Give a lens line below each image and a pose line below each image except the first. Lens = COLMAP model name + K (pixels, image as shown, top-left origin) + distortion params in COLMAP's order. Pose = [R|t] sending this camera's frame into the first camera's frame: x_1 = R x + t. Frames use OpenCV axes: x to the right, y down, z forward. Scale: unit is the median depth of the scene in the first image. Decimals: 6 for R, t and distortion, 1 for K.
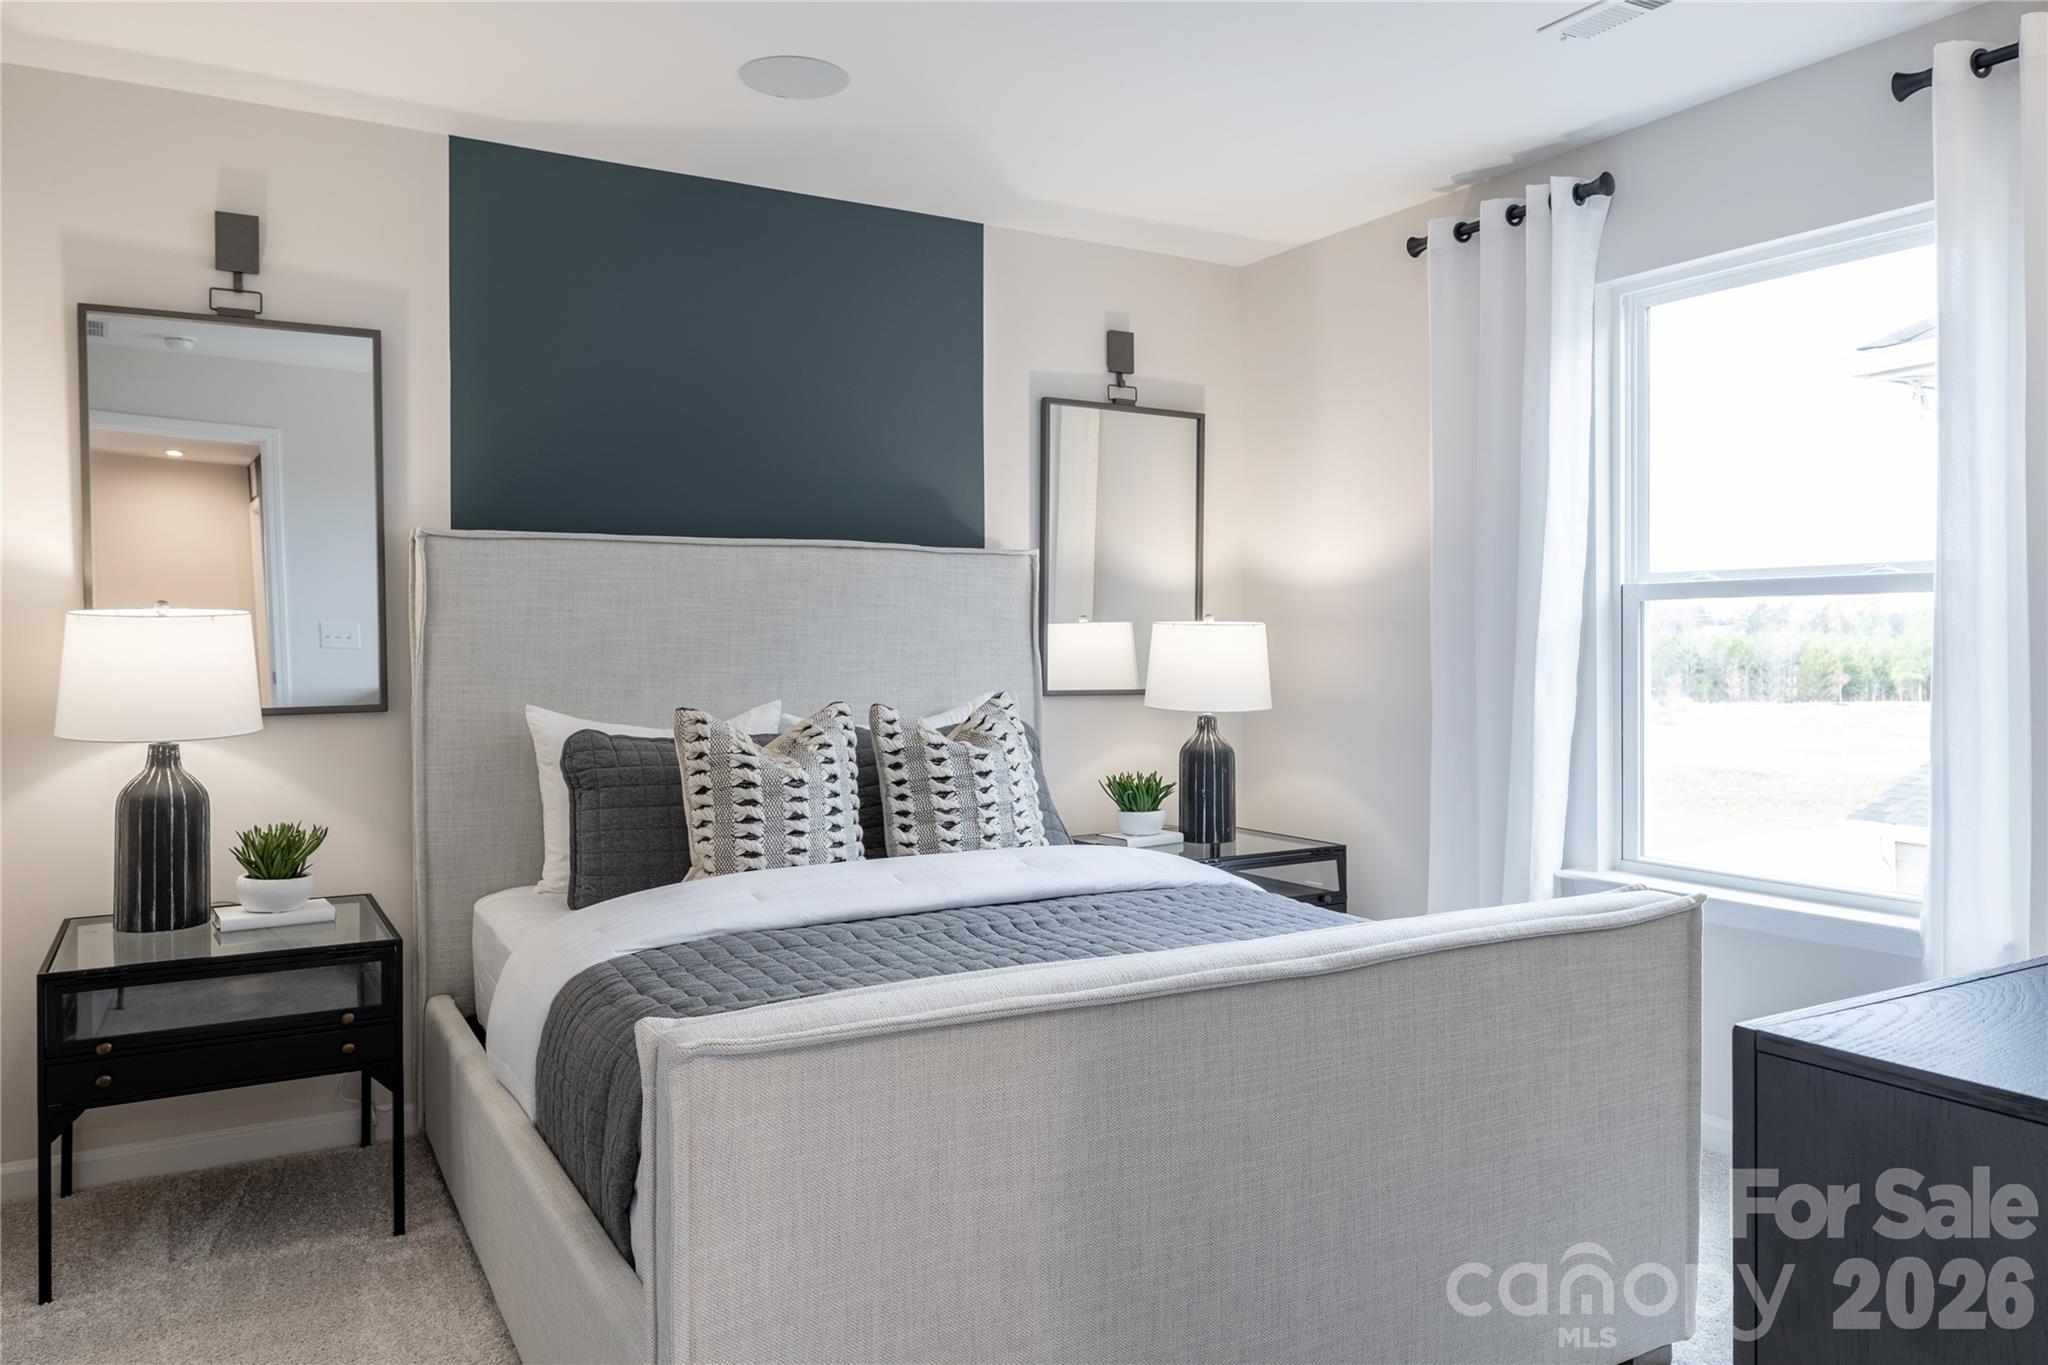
lens RADIAL K [[1455.2, 0, 1016.4], [0, 1455.2, 644.1], [0, 0, 1]] dist [-0.005076, 0.000179]
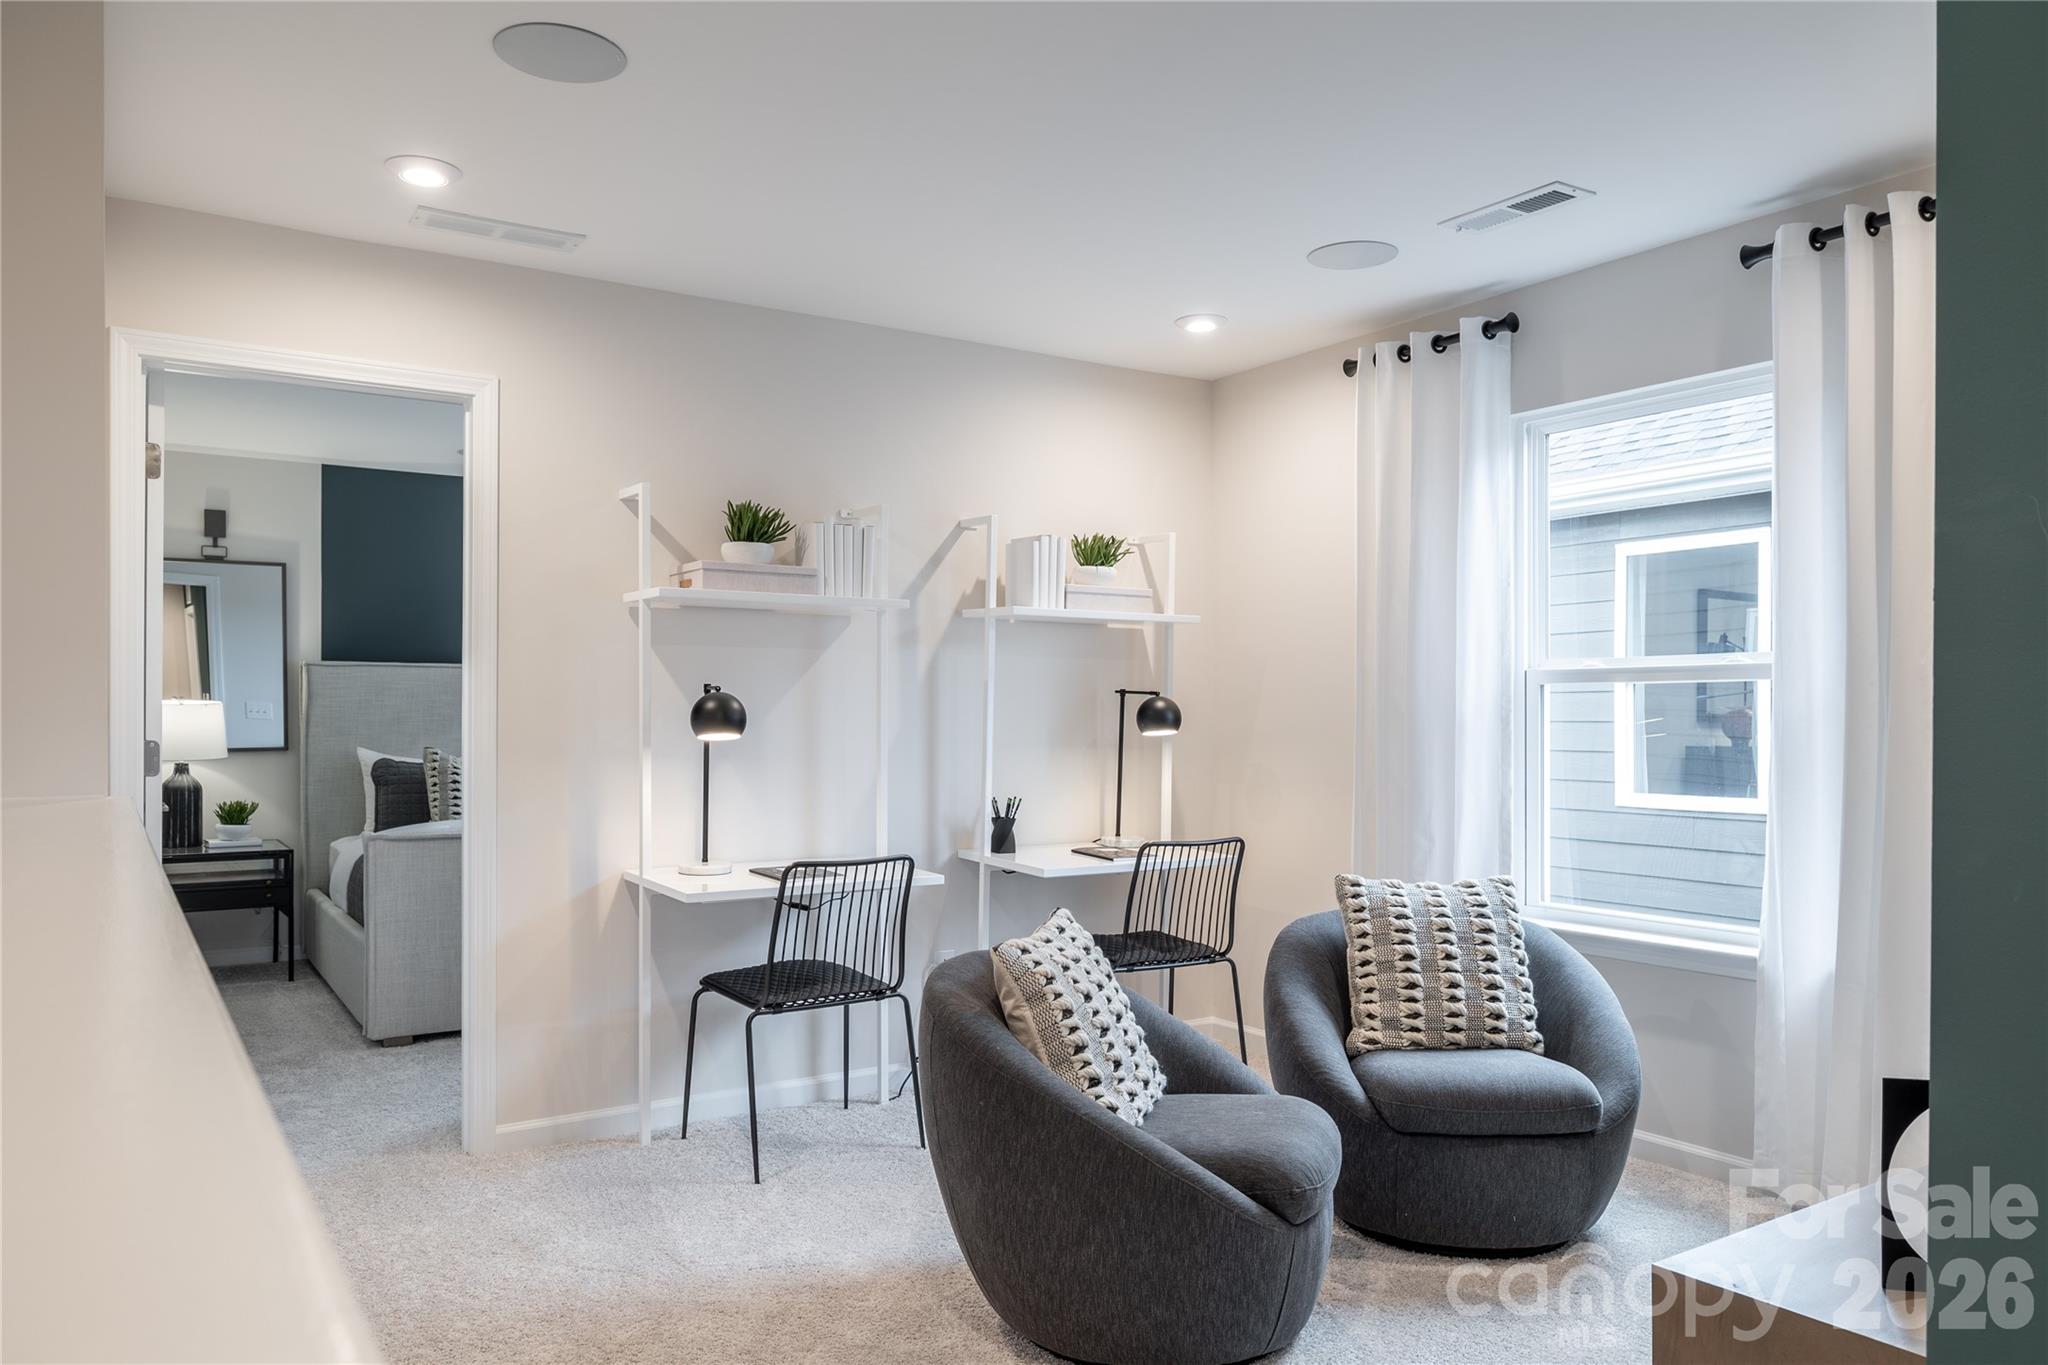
lens RADIAL K [[1459.5, 0, 1019.3], [0, 1459.5, 699.6], [0, 0, 1]] dist [-0.000808, 0.001191]
pose [[0.998574, 0.003454, 0.053281, 0.505803], [-0.002901, 0.999941, -0.010441, -0.006557], [-0.053314, 0.010271, 0.998525, -1.152784]]
